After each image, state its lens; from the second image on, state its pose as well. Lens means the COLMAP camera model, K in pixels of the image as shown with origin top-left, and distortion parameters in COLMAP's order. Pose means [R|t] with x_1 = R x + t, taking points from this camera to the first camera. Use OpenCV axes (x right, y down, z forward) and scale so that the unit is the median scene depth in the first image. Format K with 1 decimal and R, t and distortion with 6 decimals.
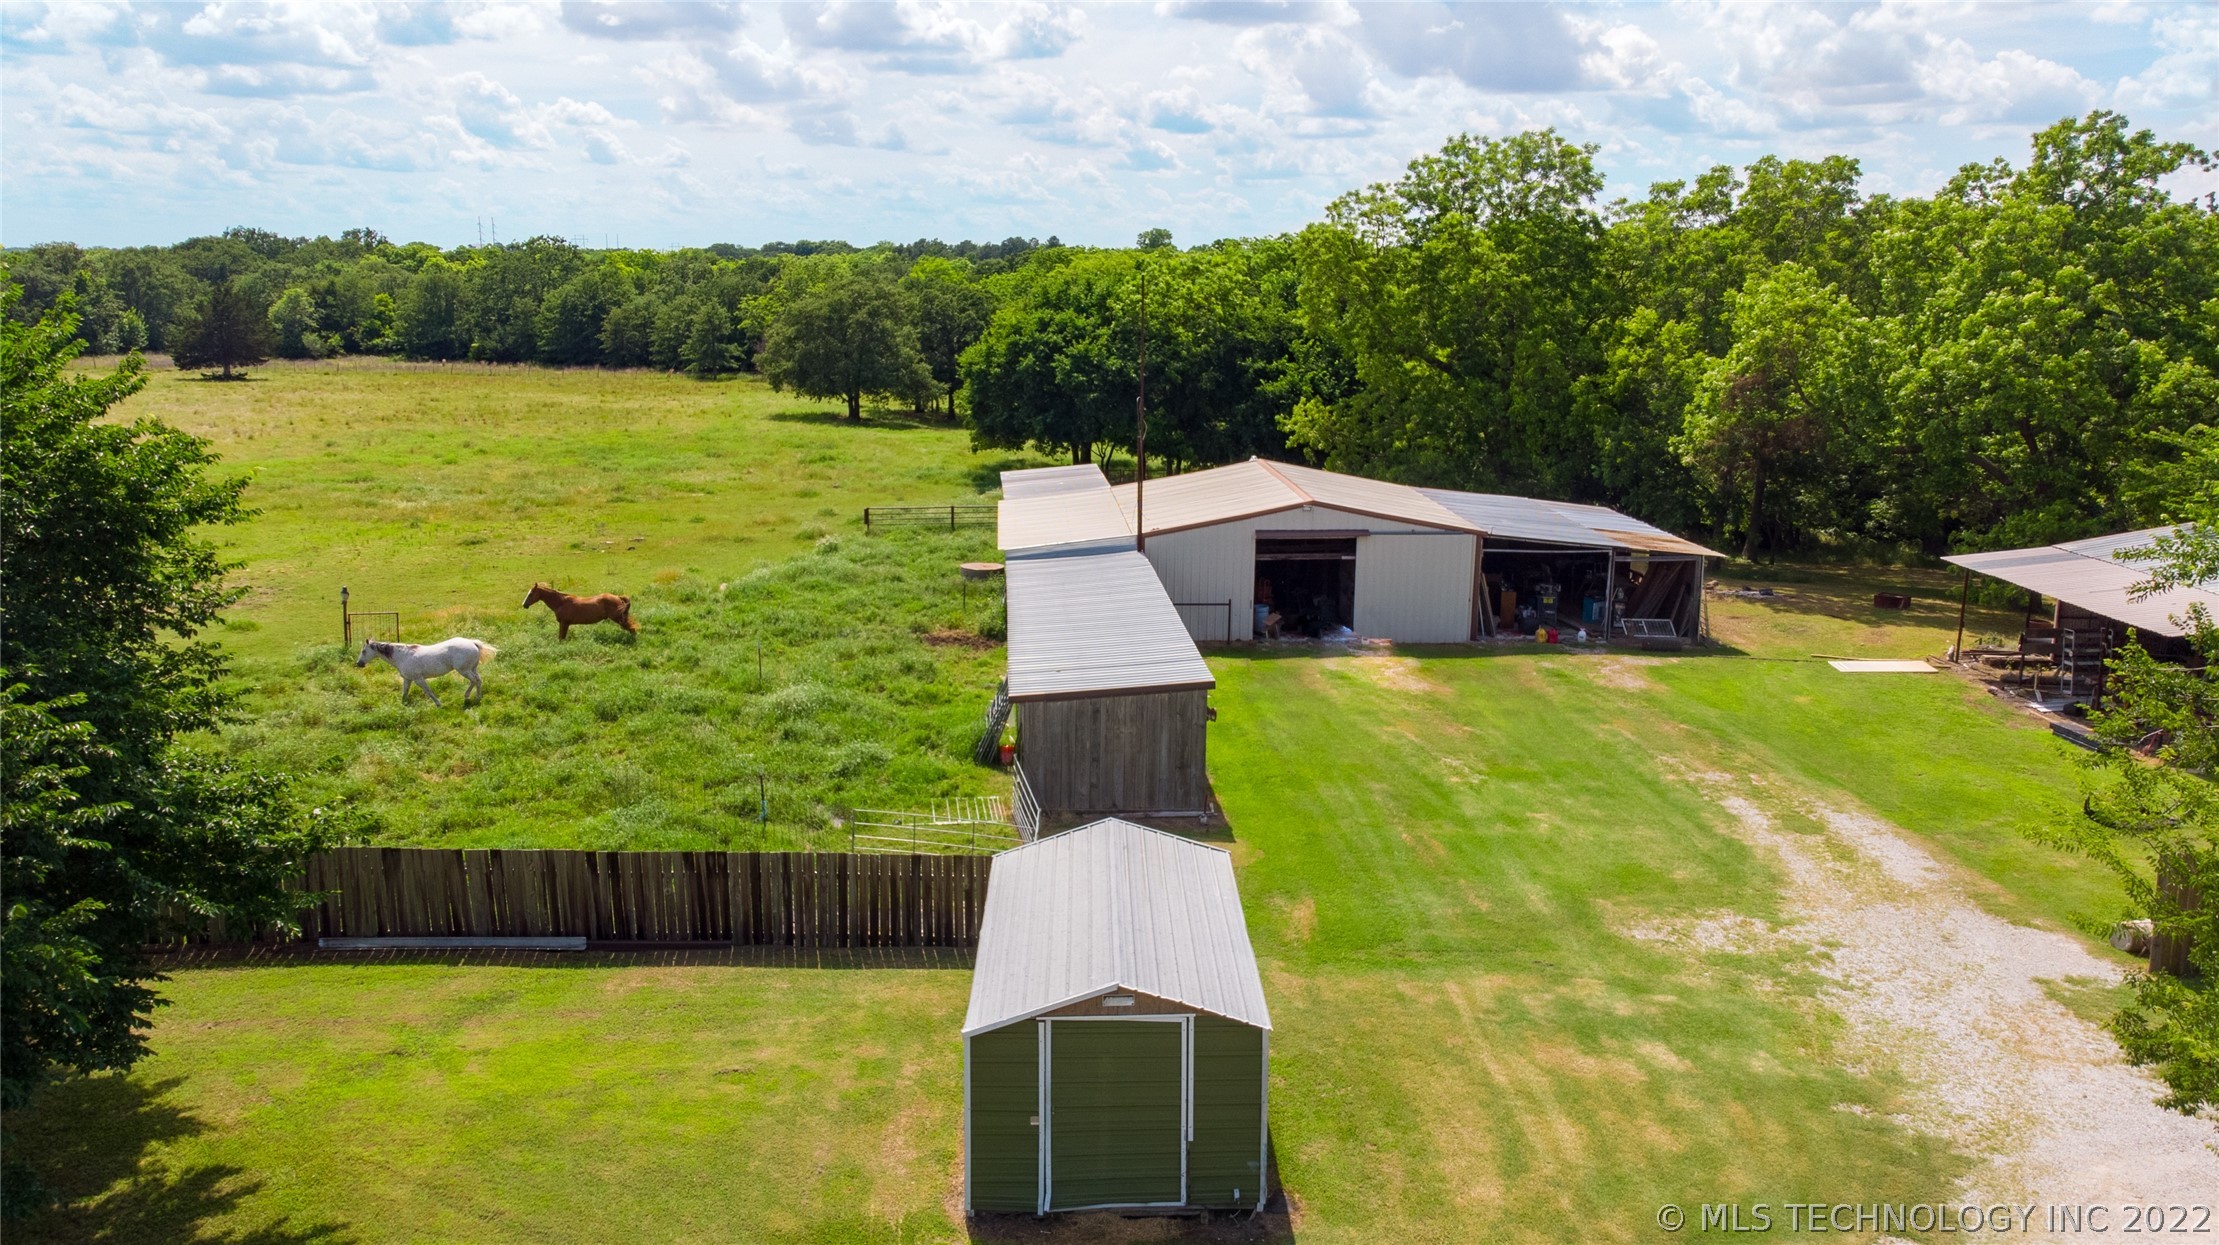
lens RADIAL K [[1650.9, 0, 1109.5], [0, 1650.9, 622.5], [0, 0, 1]] dist [0.014643, 0.058006]
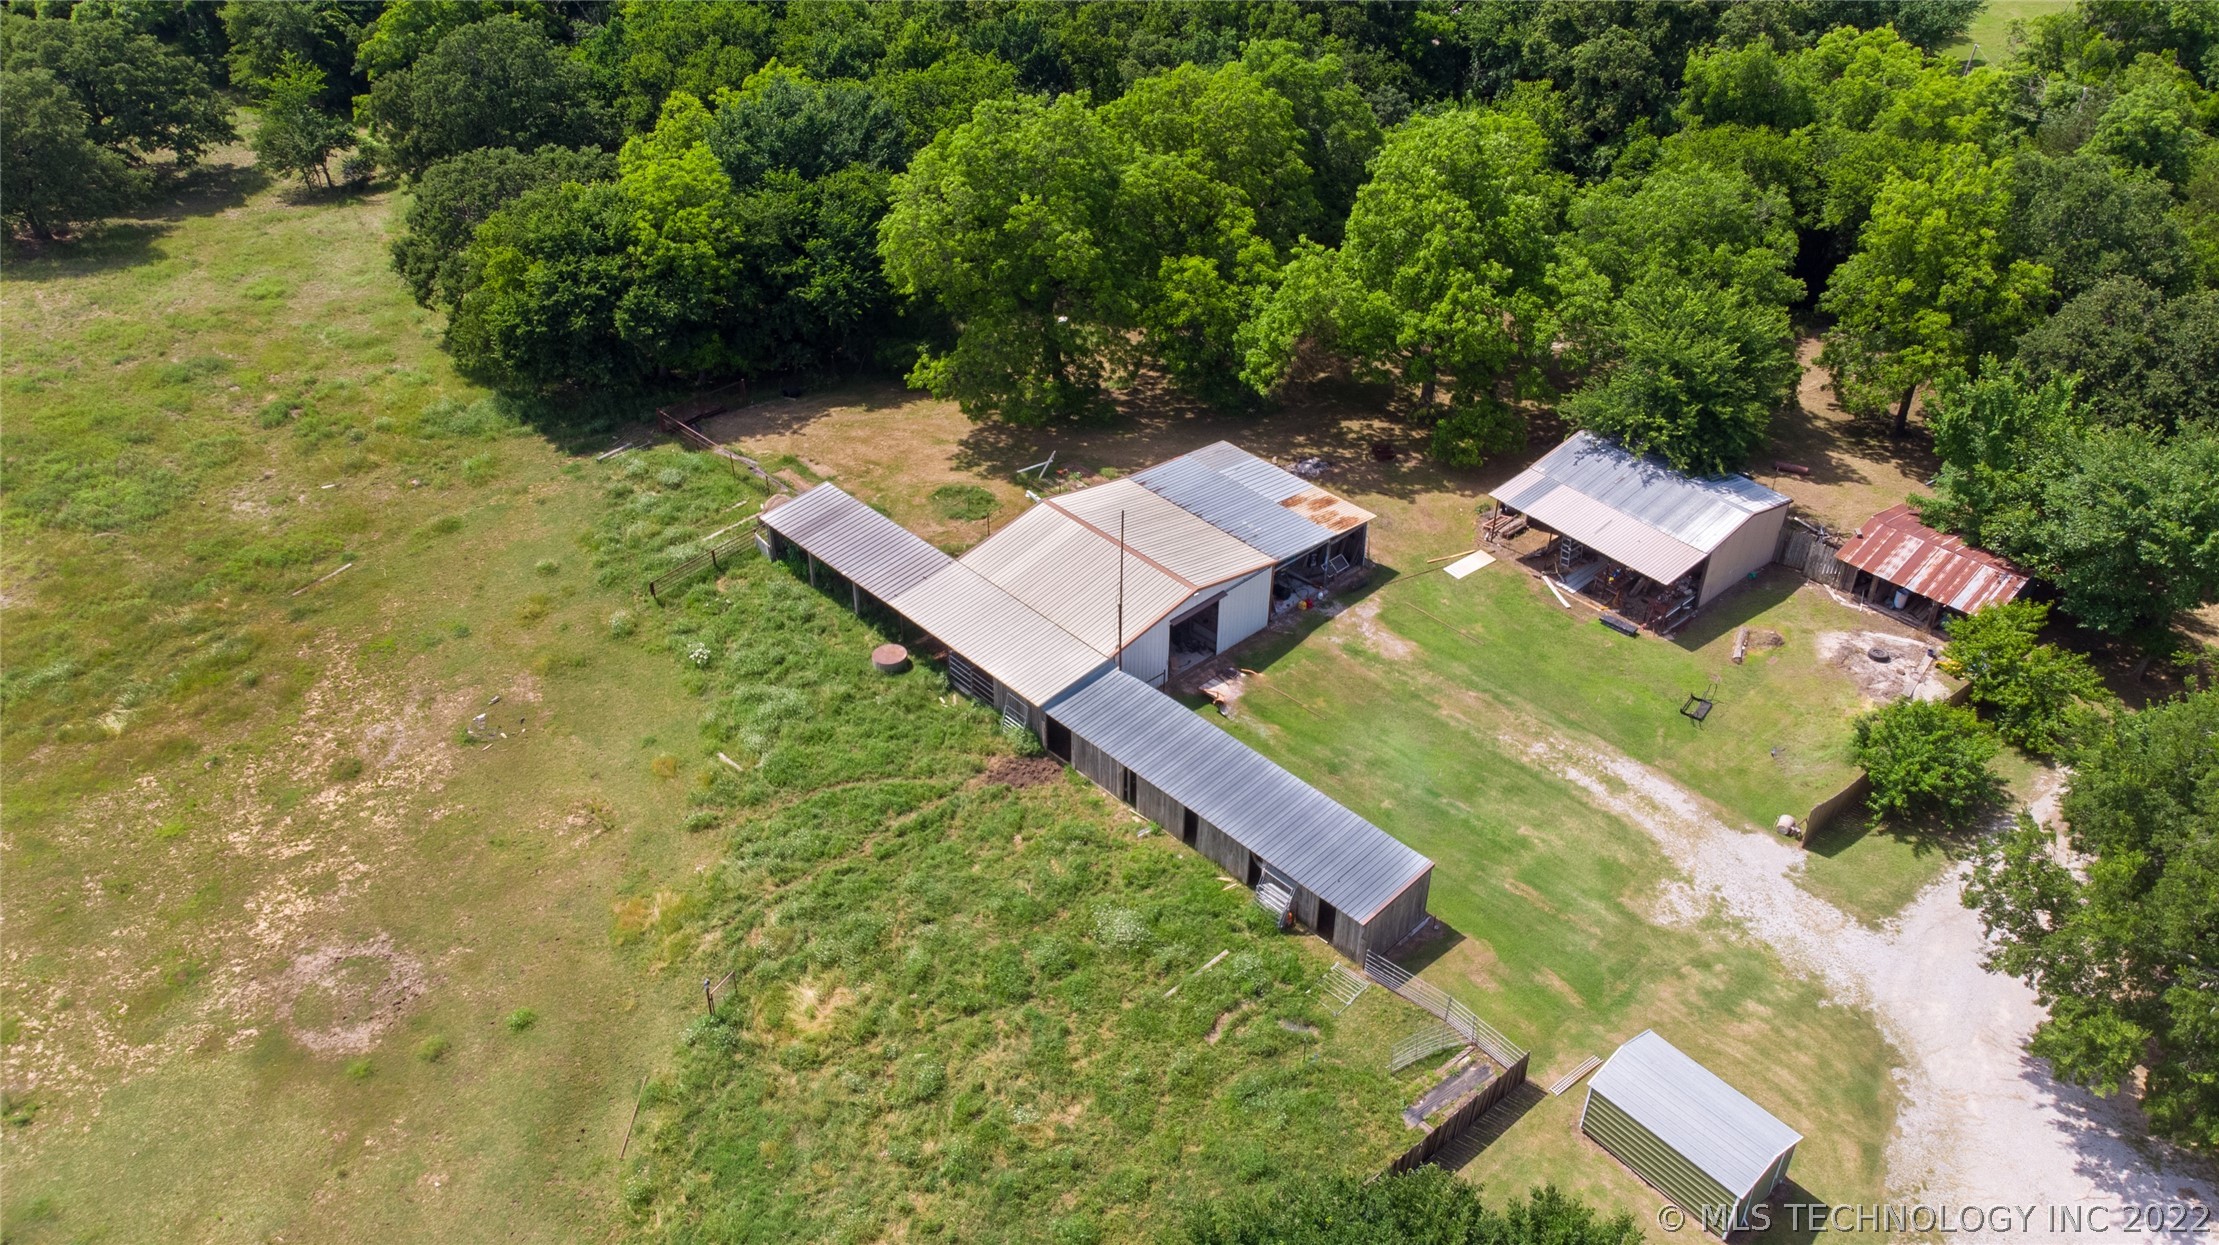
lens RADIAL K [[1650.9, 0, 1109.5], [0, 1650.9, 622.5], [0, 0, 1]] dist [0.014643, 0.058006]
pose [[0.768527, -0.385048, 0.510984, -0.165083], [0.143797, 0.882156, 0.448468, -0.169645], [-0.623449, -0.271182, 0.733329, -0.009776]]
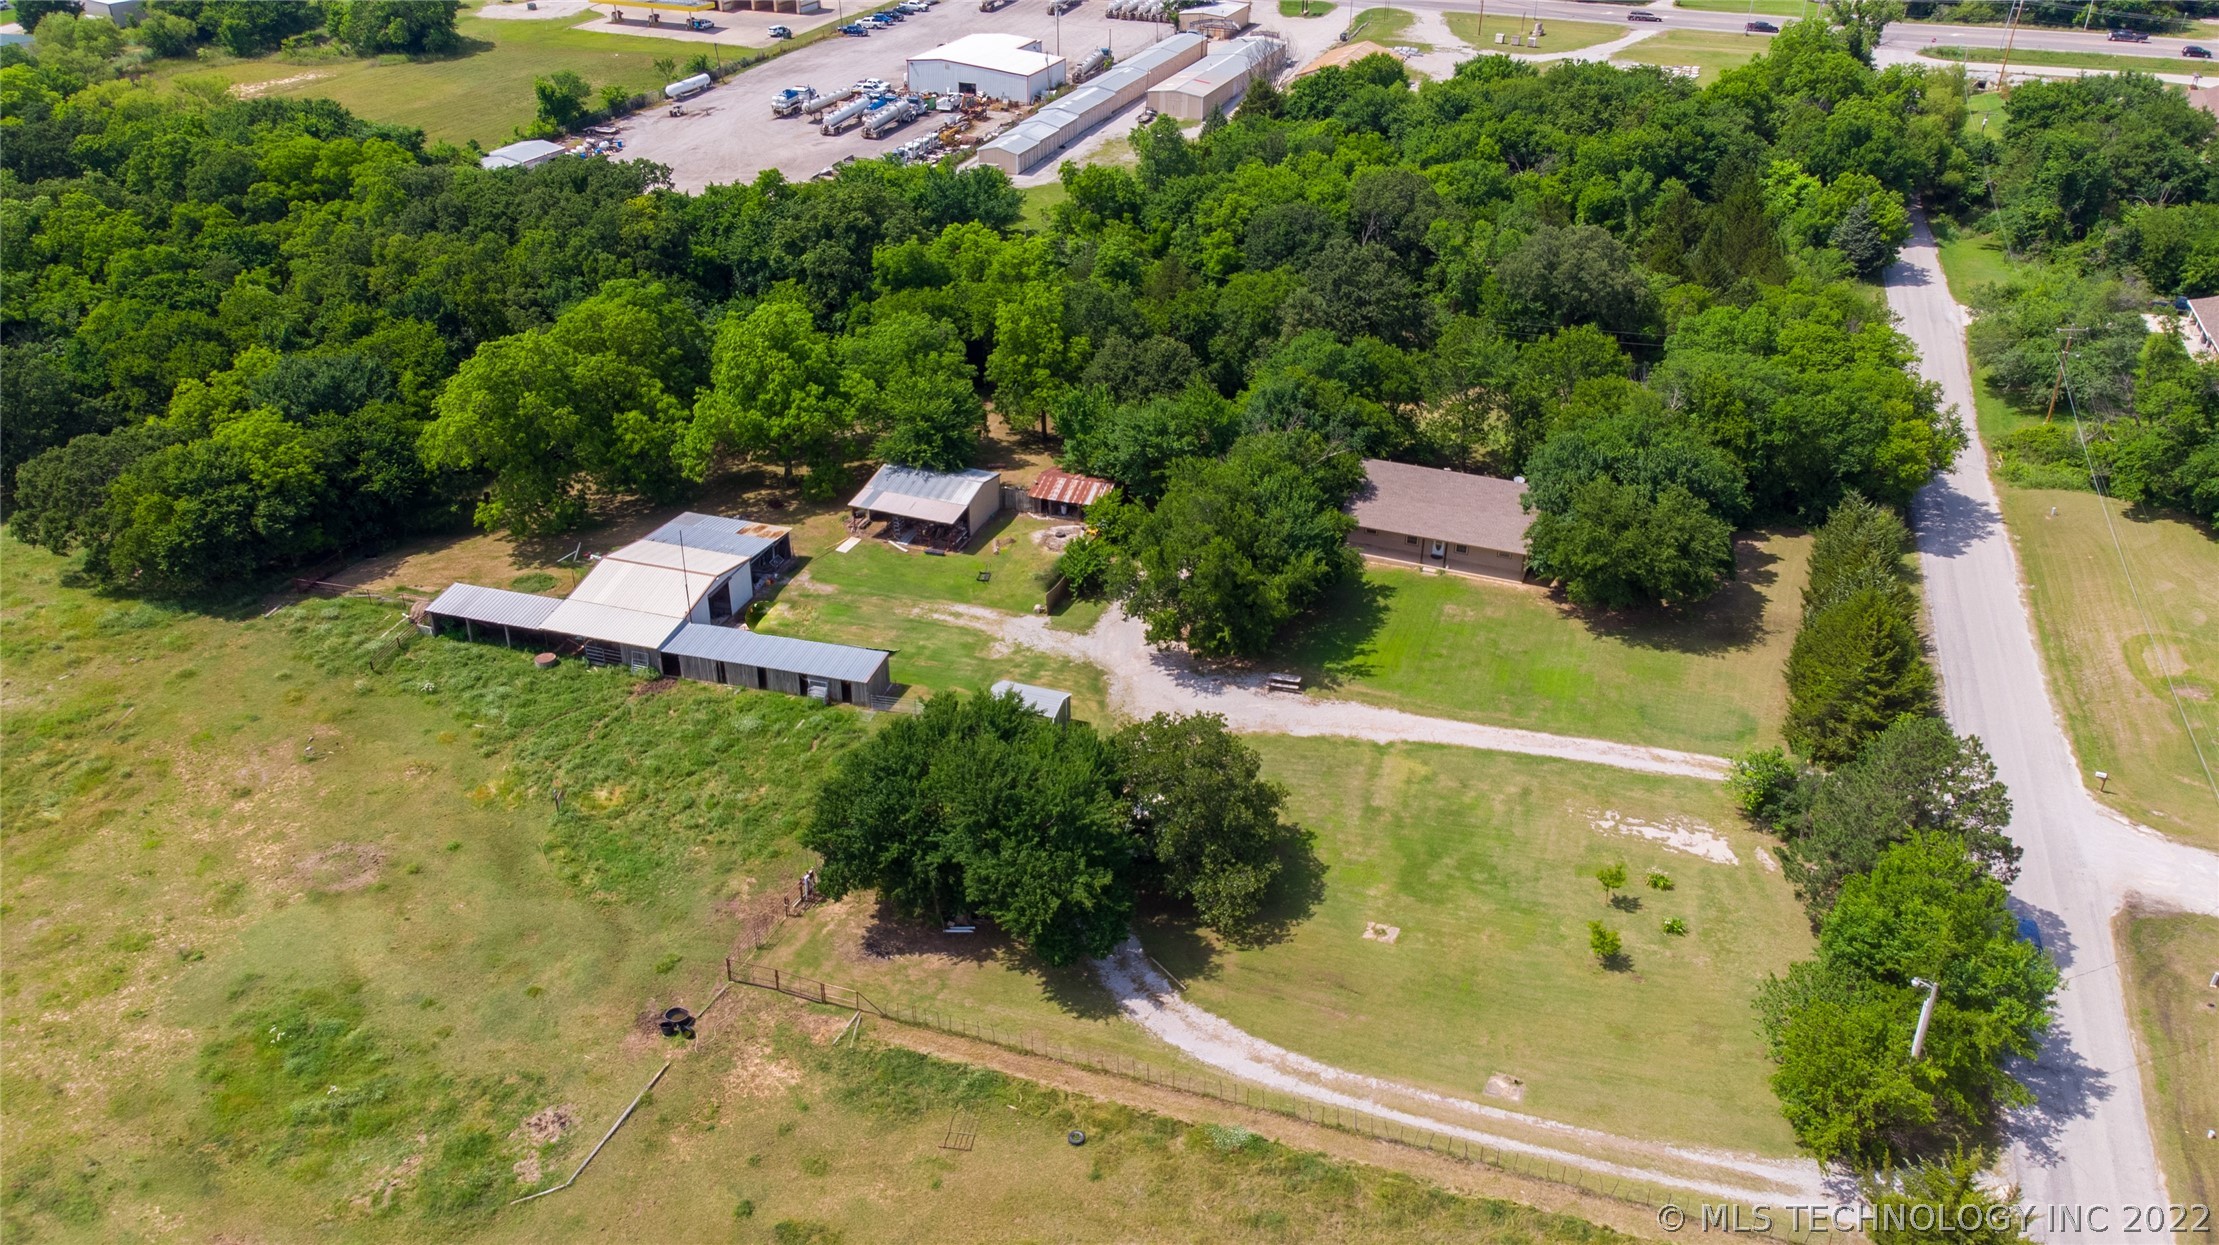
lens RADIAL K [[1619.2, 0, 1109.5], [0, 1619.2, 622.5], [0, 0, 1]] dist [0.007266, -0.003143]
pose [[0.361939, -0.473162, 0.803192, -0.422288], [0.192548, 0.880974, 0.432216, -0.240215], [-0.912100, -0.001783, 0.409965, -0.155109]]
